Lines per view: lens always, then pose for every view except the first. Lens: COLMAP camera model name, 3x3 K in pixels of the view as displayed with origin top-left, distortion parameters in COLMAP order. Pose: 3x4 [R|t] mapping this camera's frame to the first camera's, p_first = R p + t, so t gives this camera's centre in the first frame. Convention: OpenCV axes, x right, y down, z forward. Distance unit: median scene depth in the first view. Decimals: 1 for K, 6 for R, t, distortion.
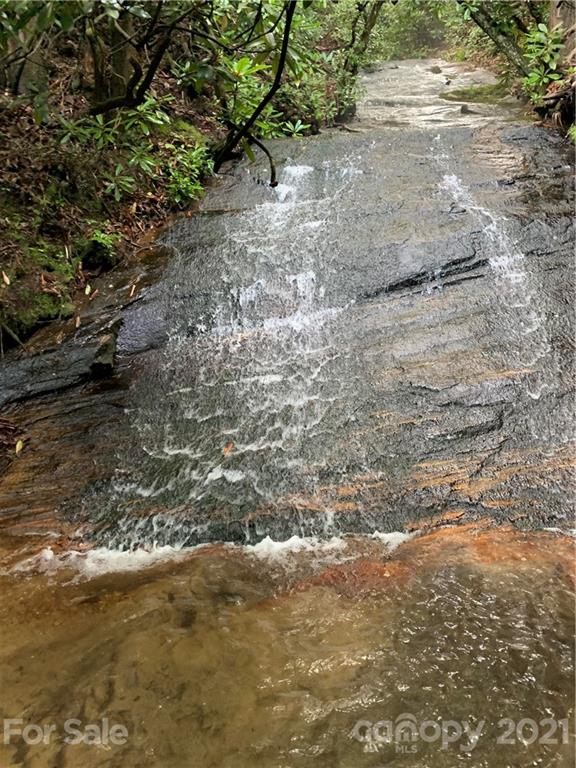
lens RADIAL K [[573.6, 0, 288.0], [0, 573.6, 384.0], [0, 0, 1]] dist [0.066972, -0.120546]
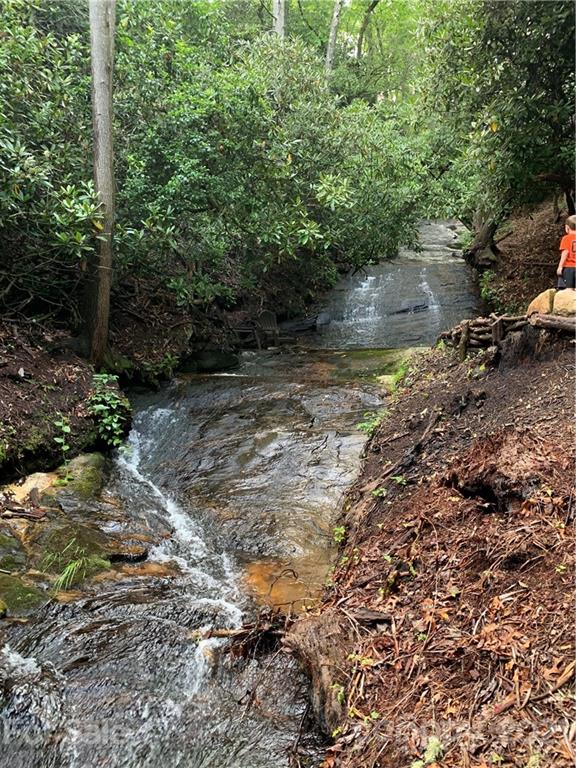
lens RADIAL K [[573.6, 0, 288.0], [0, 573.6, 384.0], [0, 0, 1]] dist [0.066972, -0.120546]
pose [[0.993290, 0.064238, -0.096168, -0.098341], [-0.080605, 0.980838, -0.177367, 0.844423], [0.082932, 0.183928, 0.979435, -2.136182]]
